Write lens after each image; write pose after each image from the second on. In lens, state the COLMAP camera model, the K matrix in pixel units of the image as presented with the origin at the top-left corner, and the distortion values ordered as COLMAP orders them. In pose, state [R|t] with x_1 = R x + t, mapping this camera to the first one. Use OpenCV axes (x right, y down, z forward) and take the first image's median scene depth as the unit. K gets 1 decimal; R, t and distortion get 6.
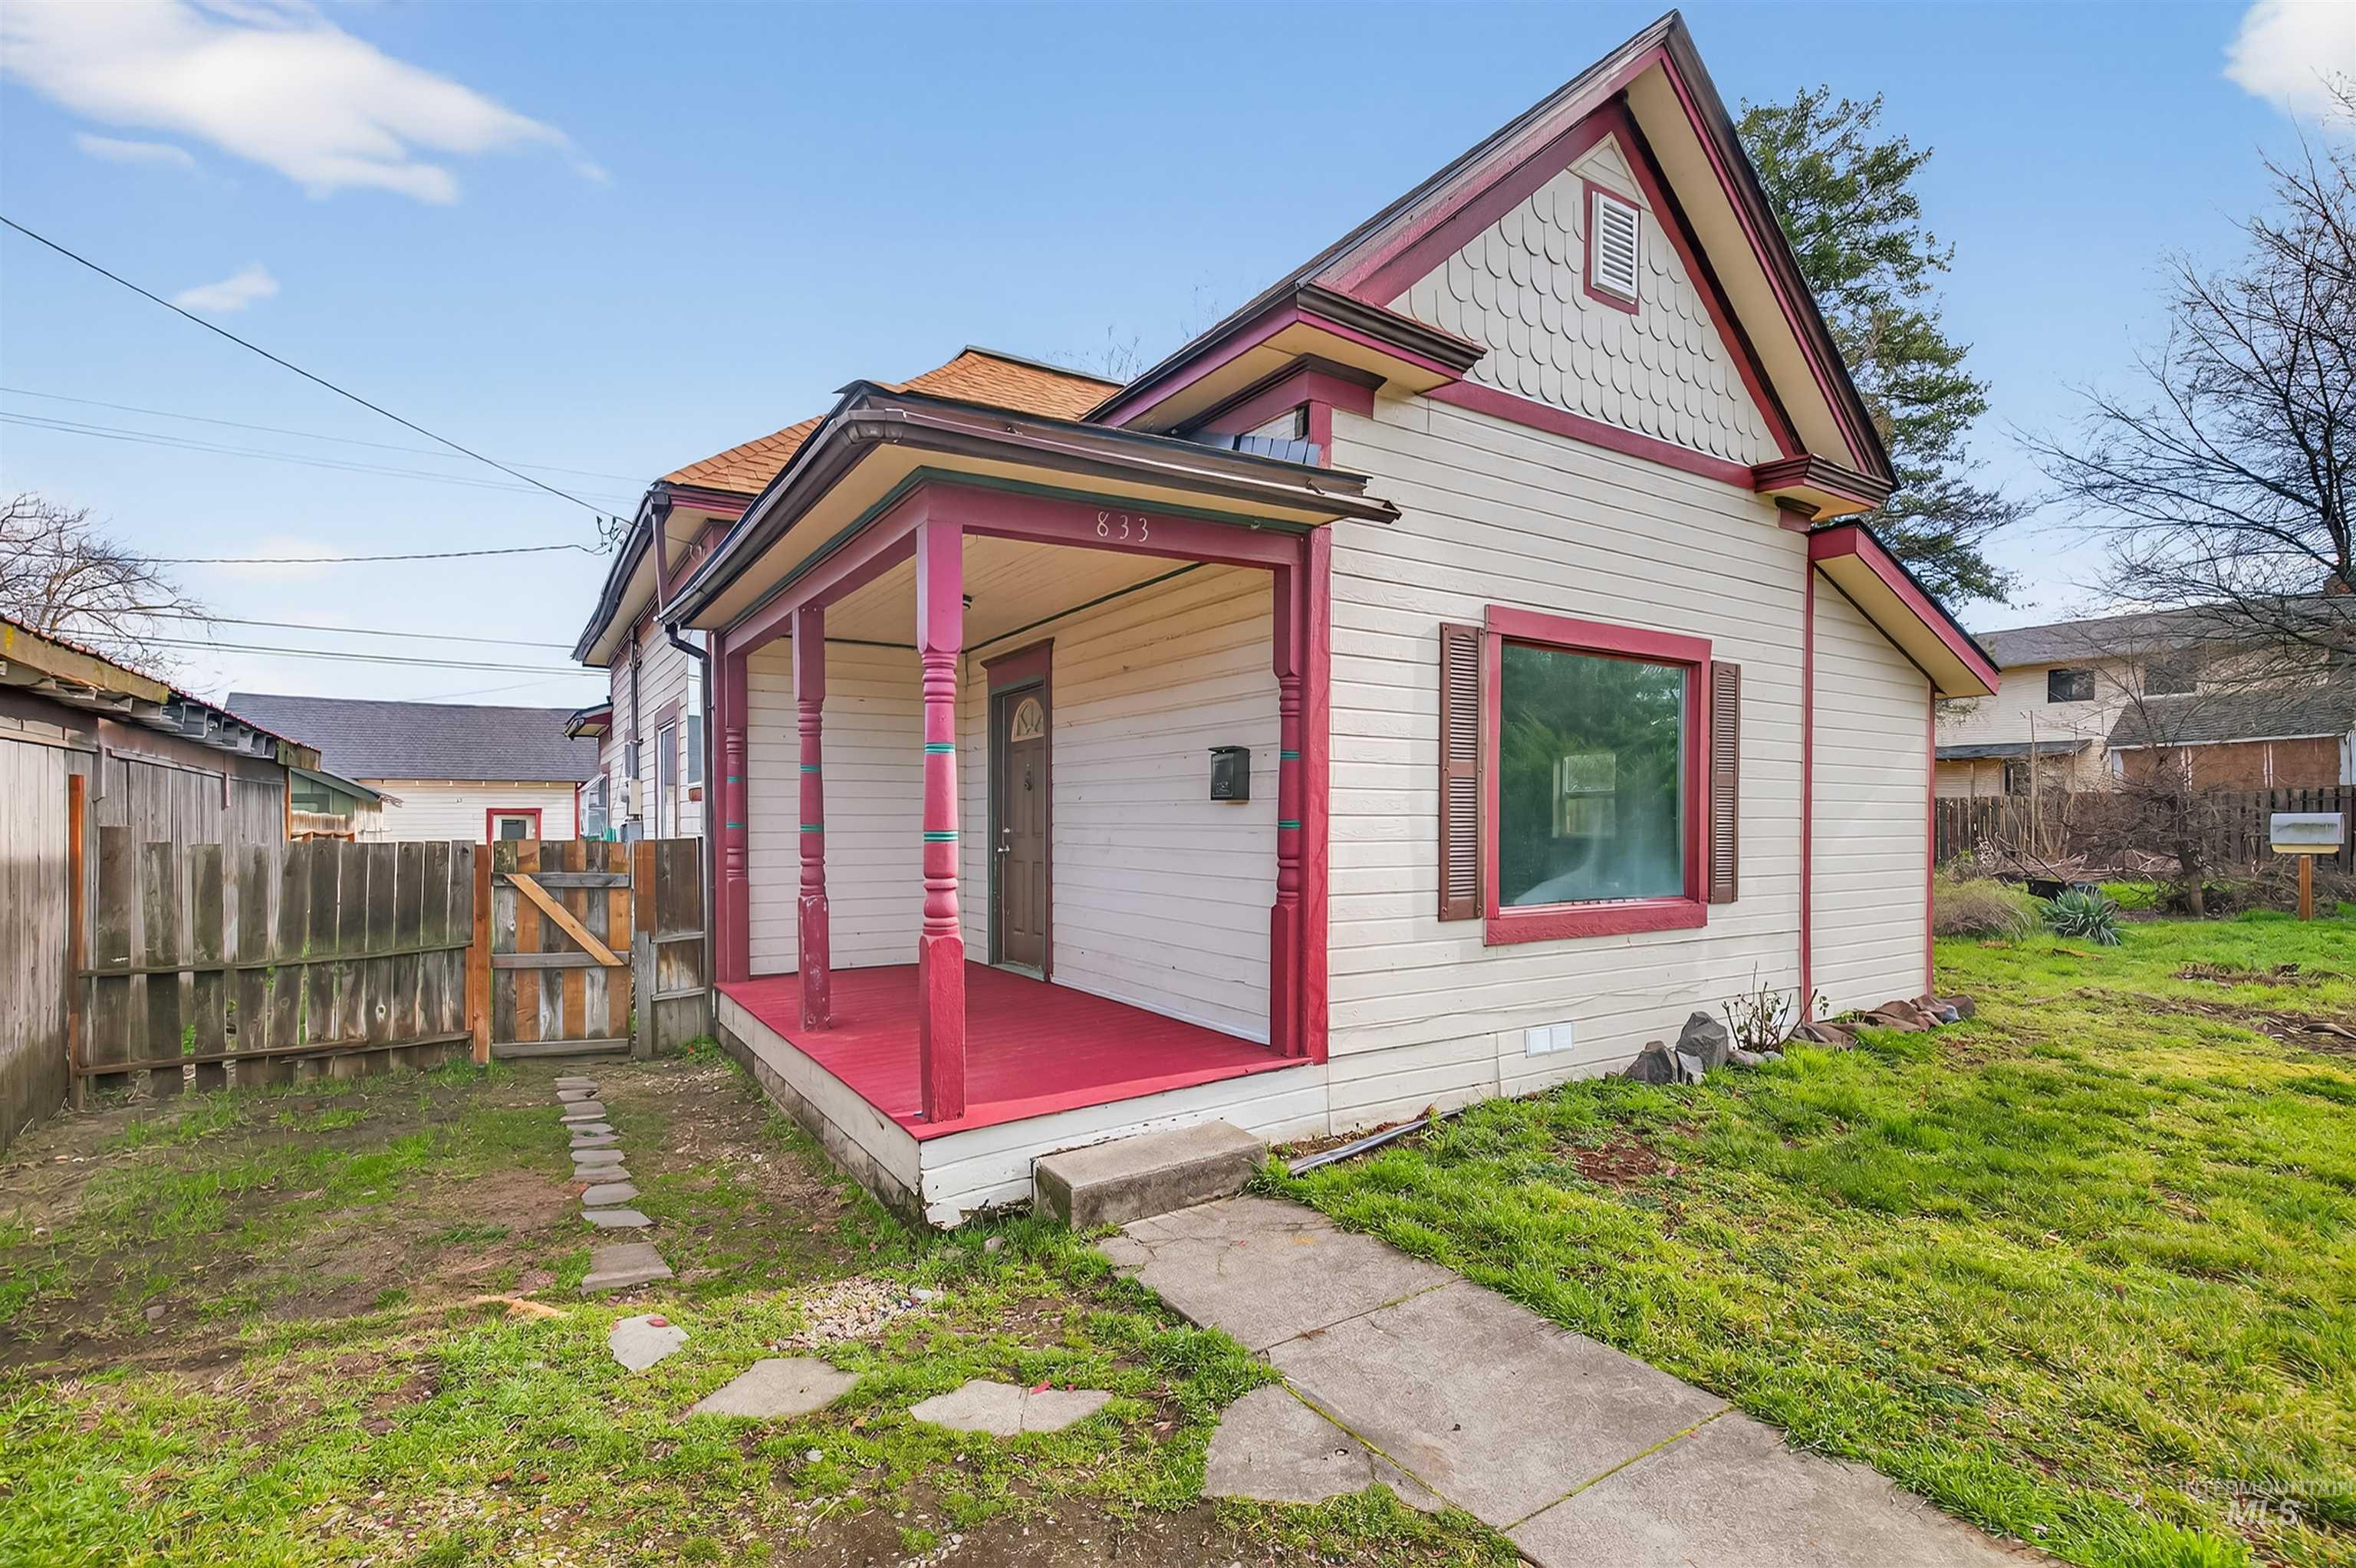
lens RADIAL K [[1079.1, 0, 1179.9], [0, 1079.1, 804.6], [0, 0, 1]] dist [0.000271, -0.000821]
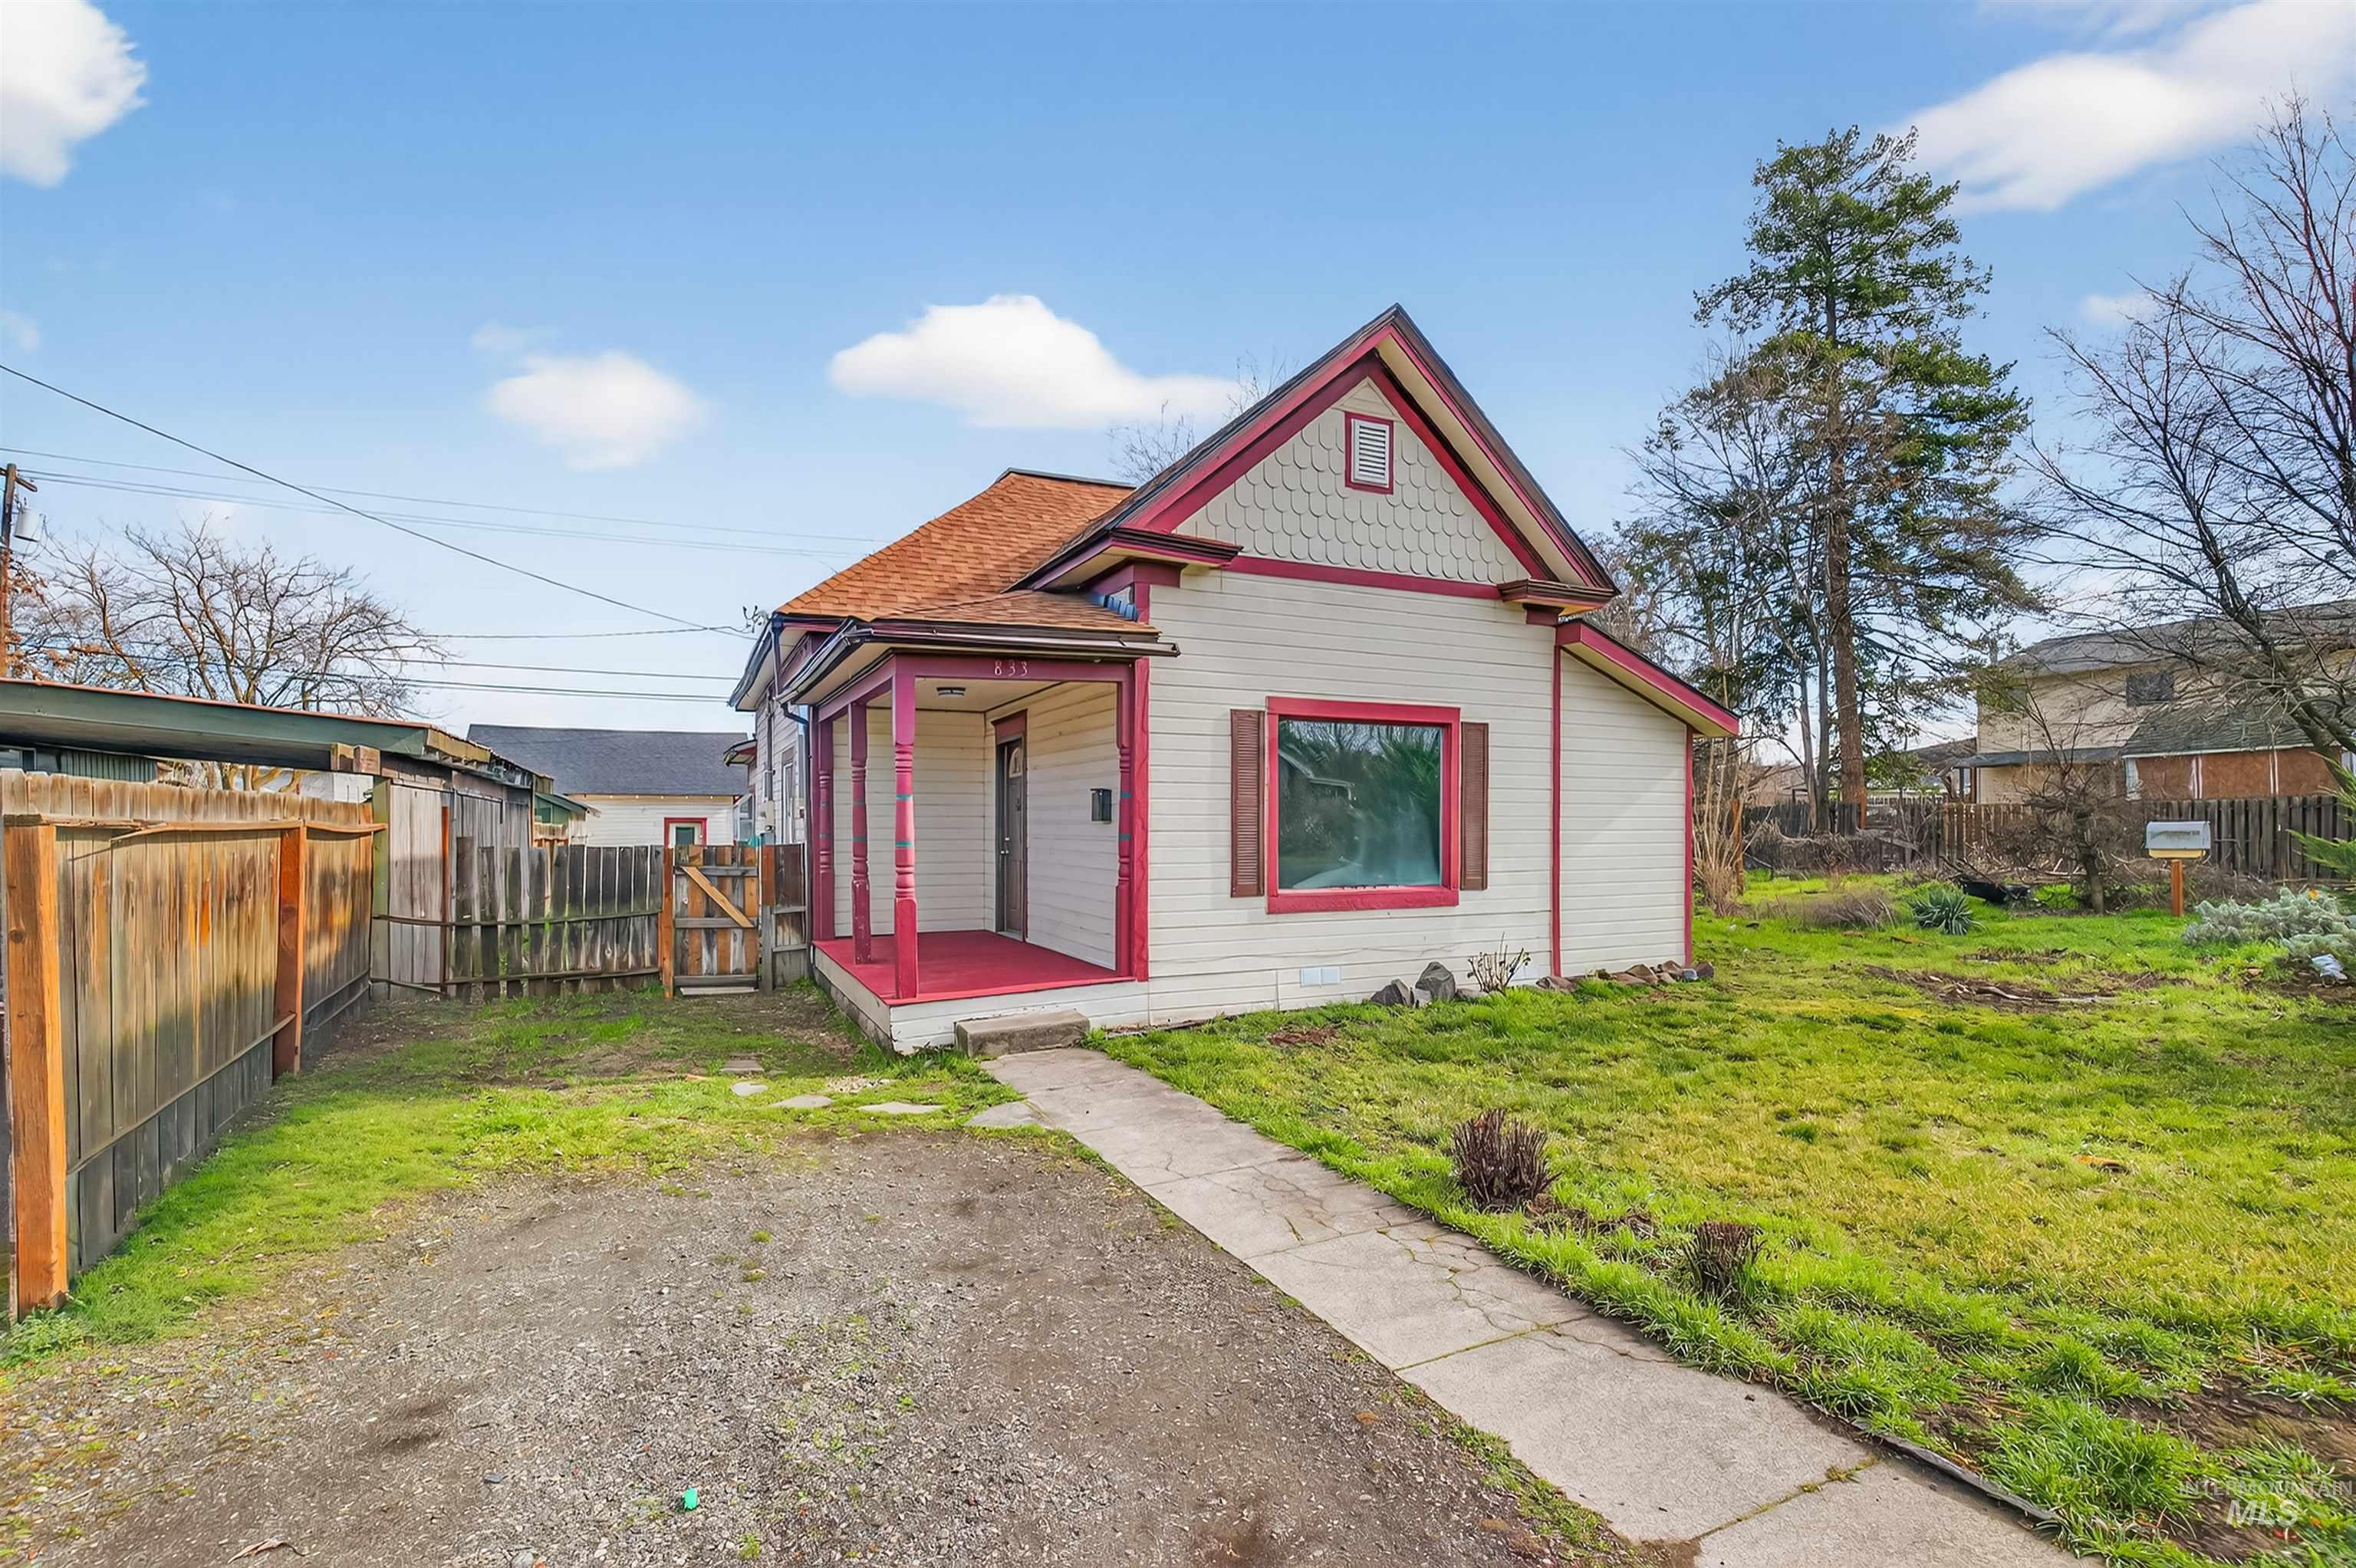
lens RADIAL K [[1079.1, 0, 1178.8], [0, 1079.1, 800.5], [0, 0, 1]] dist [0.000271, -0.000821]
pose [[0.992316, -0.004143, -0.123663, 0.311512], [0.003248, 0.999967, -0.007443, -0.019563], [0.123689, 0.006984, 0.992296, -0.509177]]
